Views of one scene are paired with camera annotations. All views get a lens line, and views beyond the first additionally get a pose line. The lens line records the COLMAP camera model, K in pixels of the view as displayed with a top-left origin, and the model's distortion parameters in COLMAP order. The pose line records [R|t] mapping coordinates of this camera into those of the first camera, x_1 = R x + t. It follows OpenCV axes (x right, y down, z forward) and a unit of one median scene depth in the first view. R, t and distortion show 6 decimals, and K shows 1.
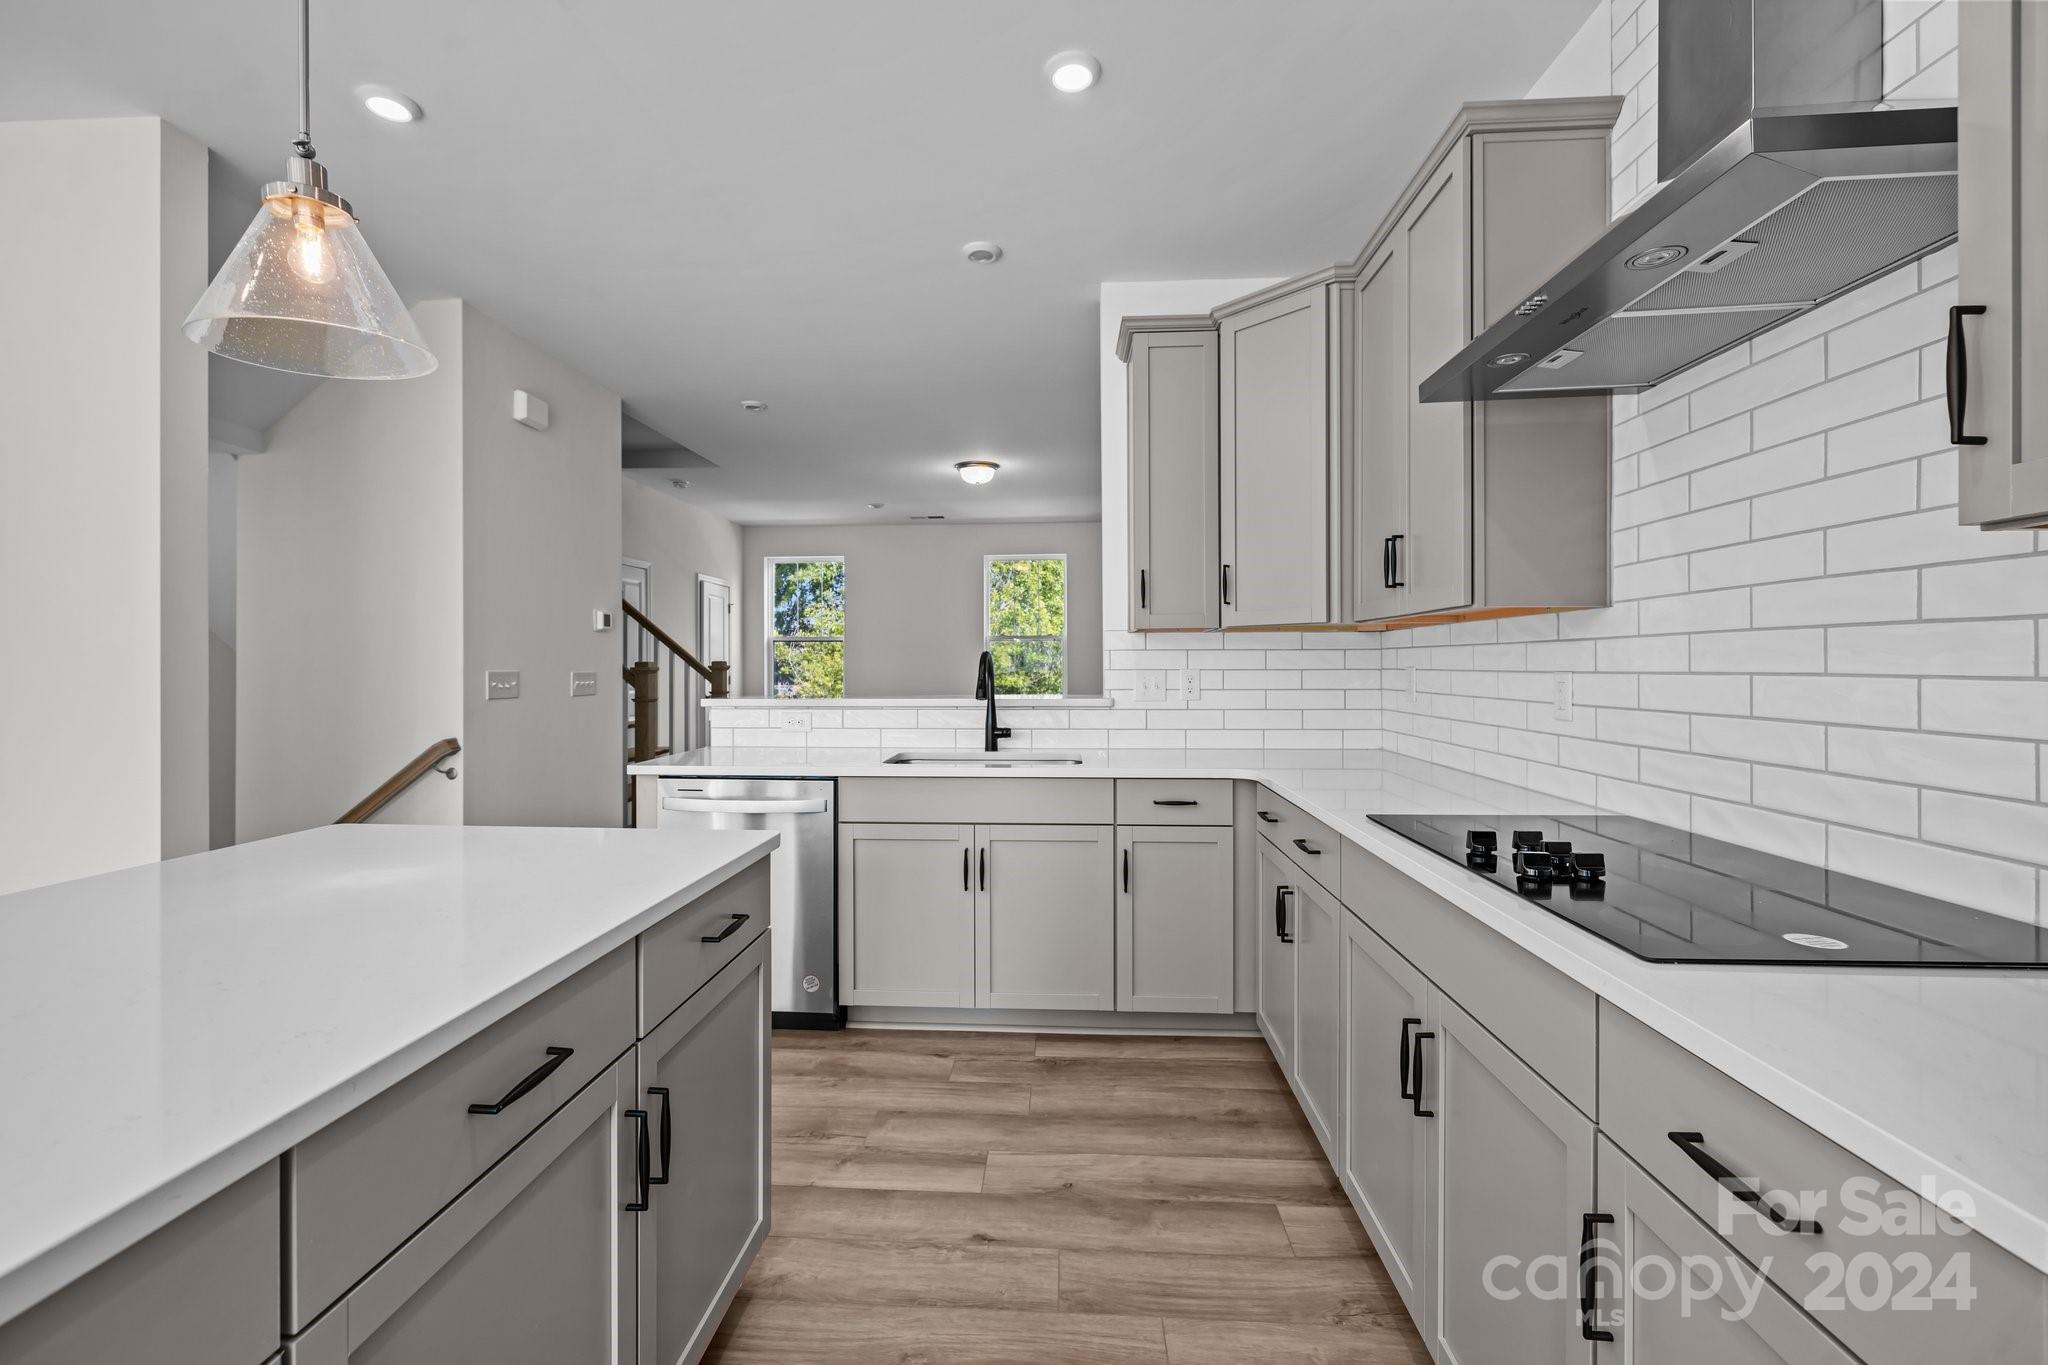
lens RADIAL K [[864.3, 0, 1017.0], [0, 864.3, 672.0], [0, 0, 1]] dist [-0.000598, -0.000054]
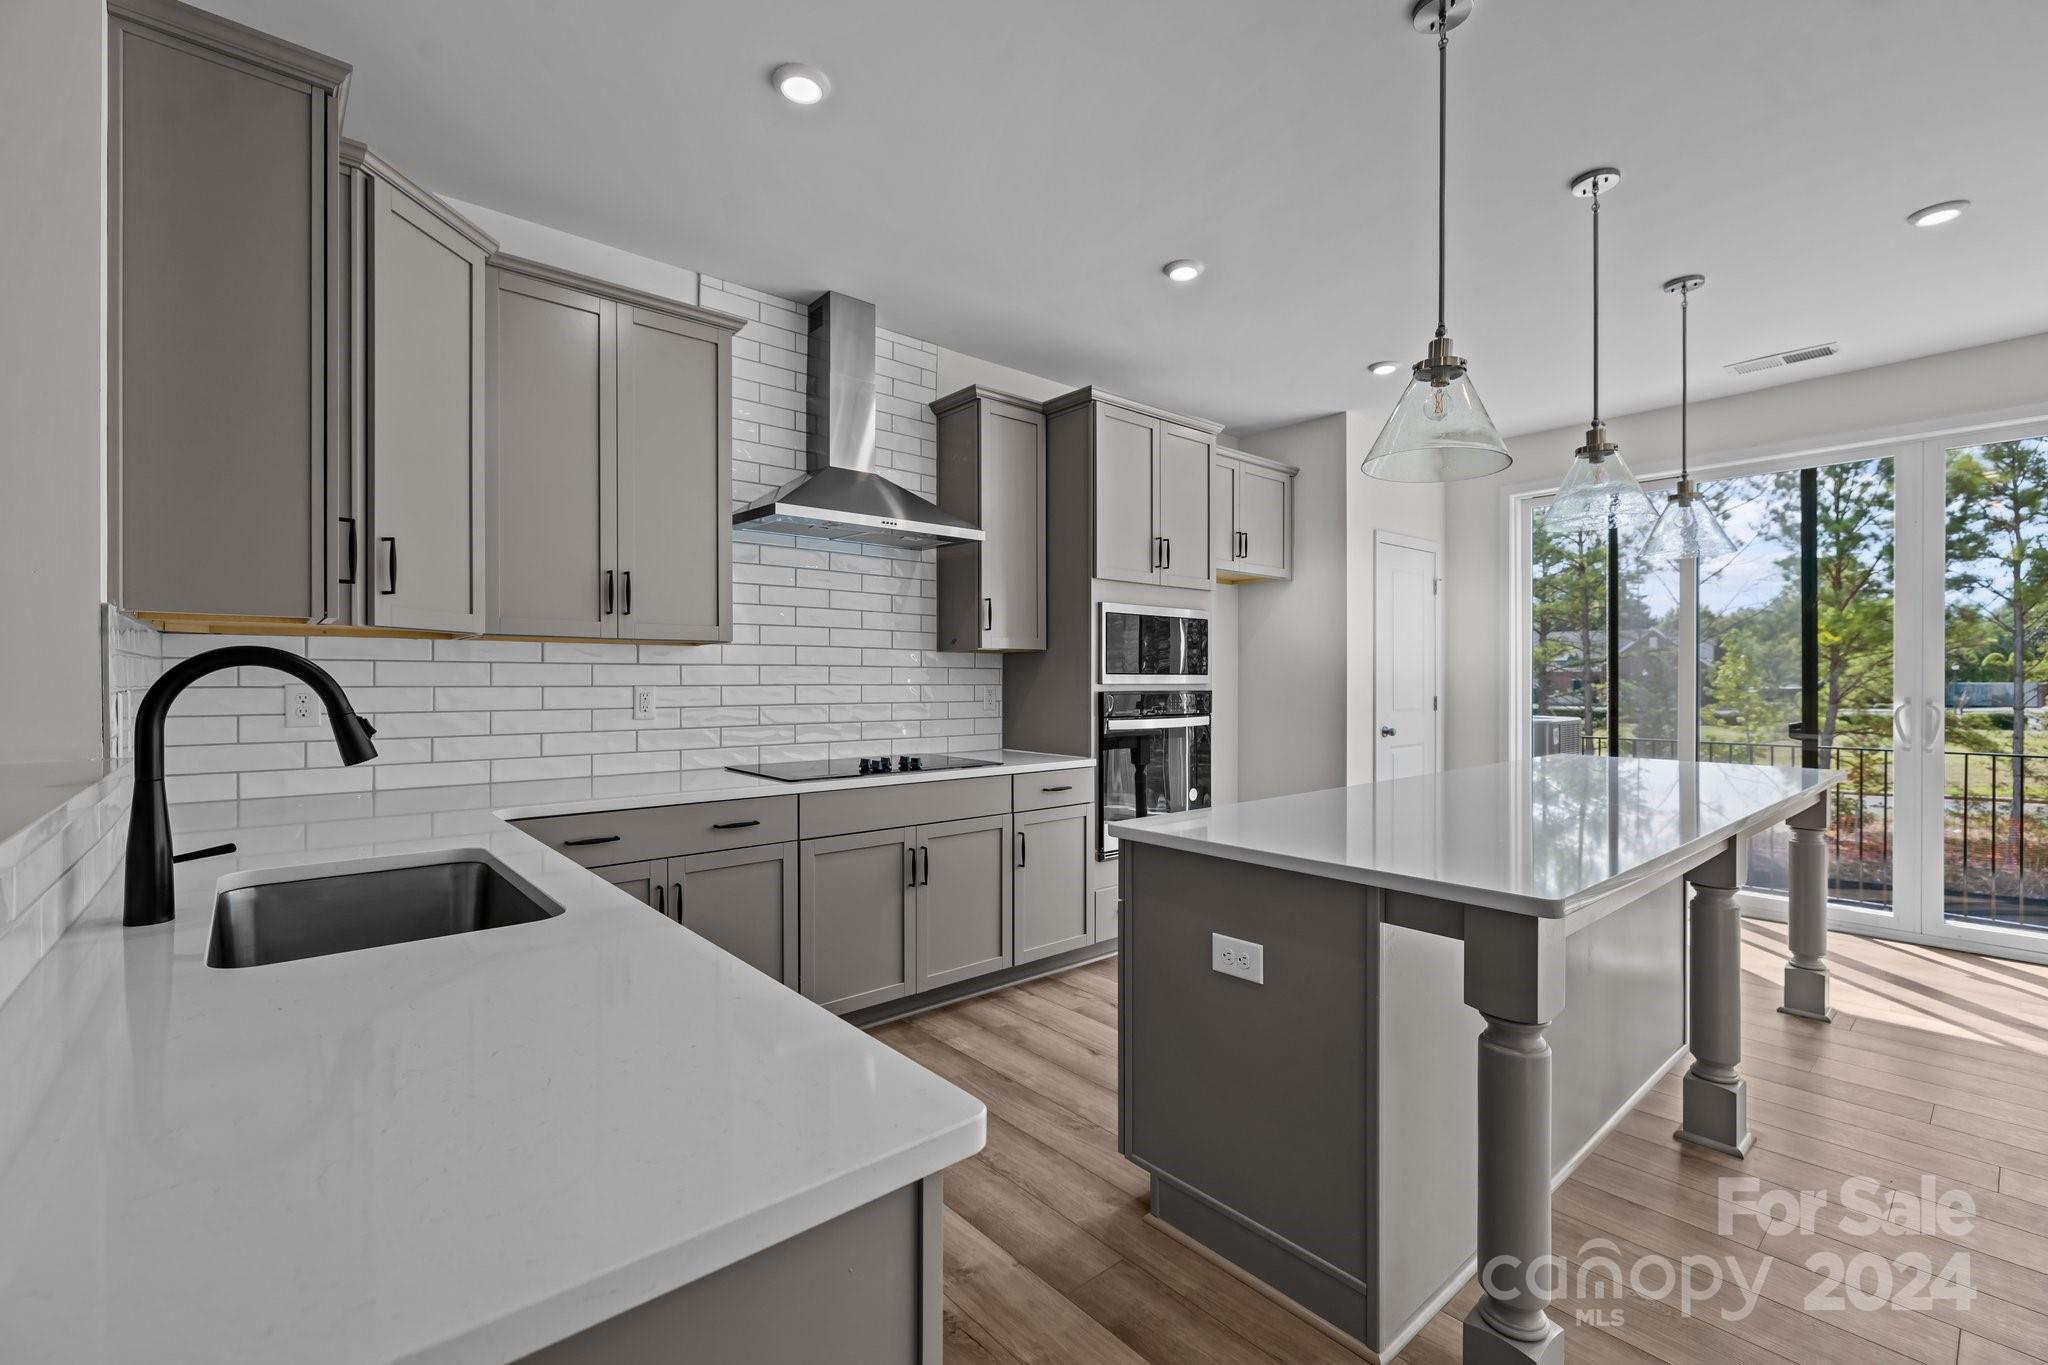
lens RADIAL K [[875.2, 0, 1020.1], [0, 875.2, 679.2], [0, 0, 1]] dist [0.001023, -0.000006]
pose [[-0.701456, 0.003090, 0.712706, -0.587107], [0.006715, 0.999975, 0.002274, -0.007038], [-0.712681, 0.006381, -0.701460, 1.081278]]
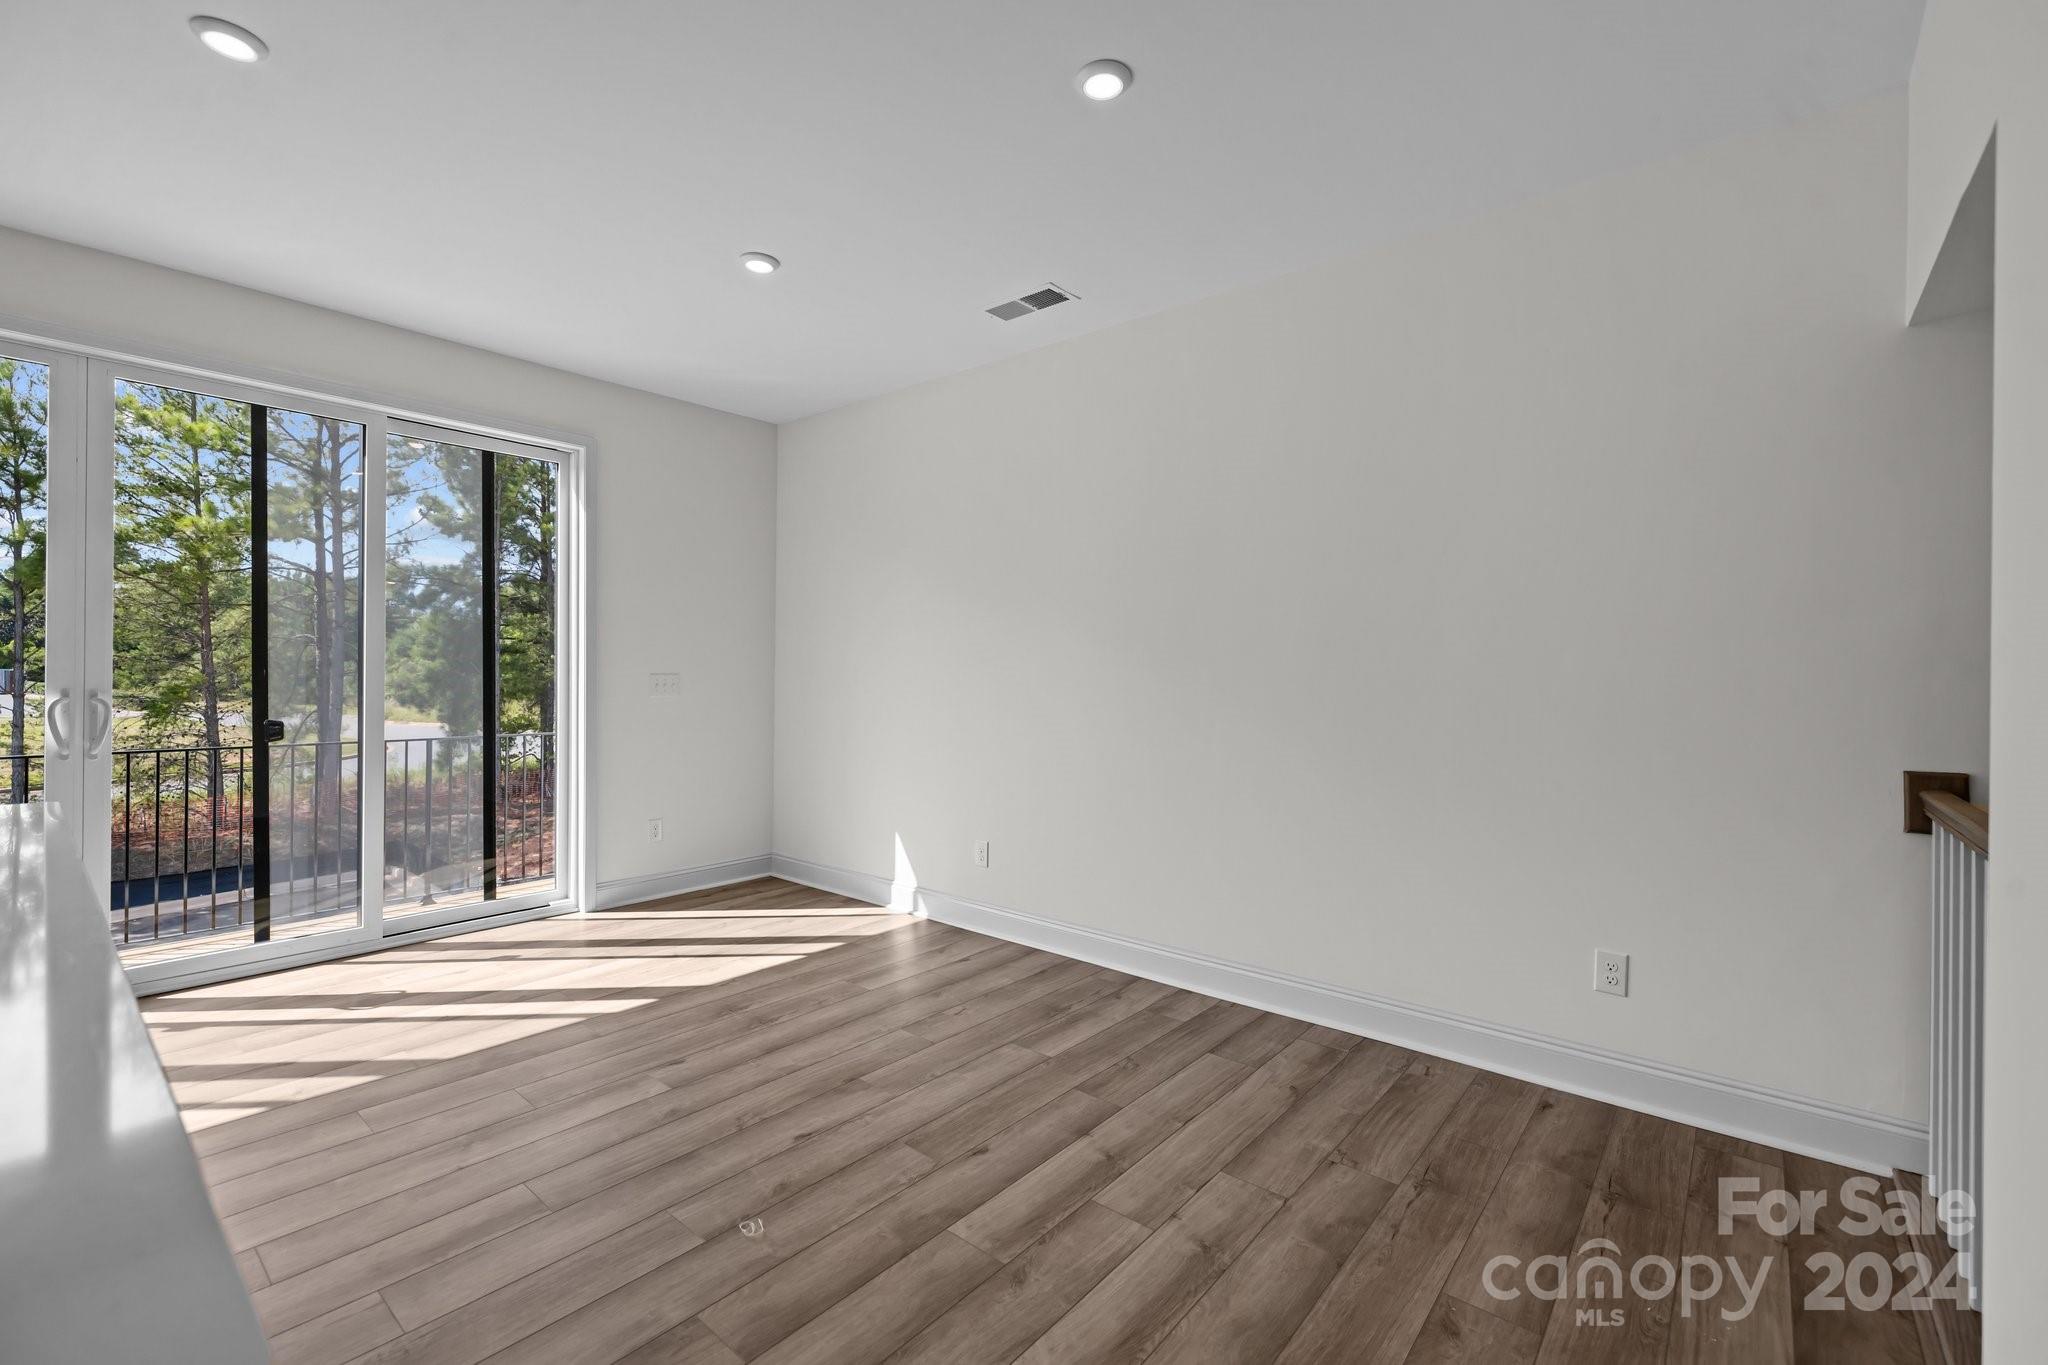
lens RADIAL K [[875.2, 0, 1020.1], [0, 875.2, 679.2], [0, 0, 1]] dist [0.001023, -0.000006]
pose [[-0.601051, -0.001806, -0.799208, -0.443414], [-0.014491, 0.999858, 0.008639, -0.003253], [0.799079, 0.016773, -0.600992, 0.698798]]
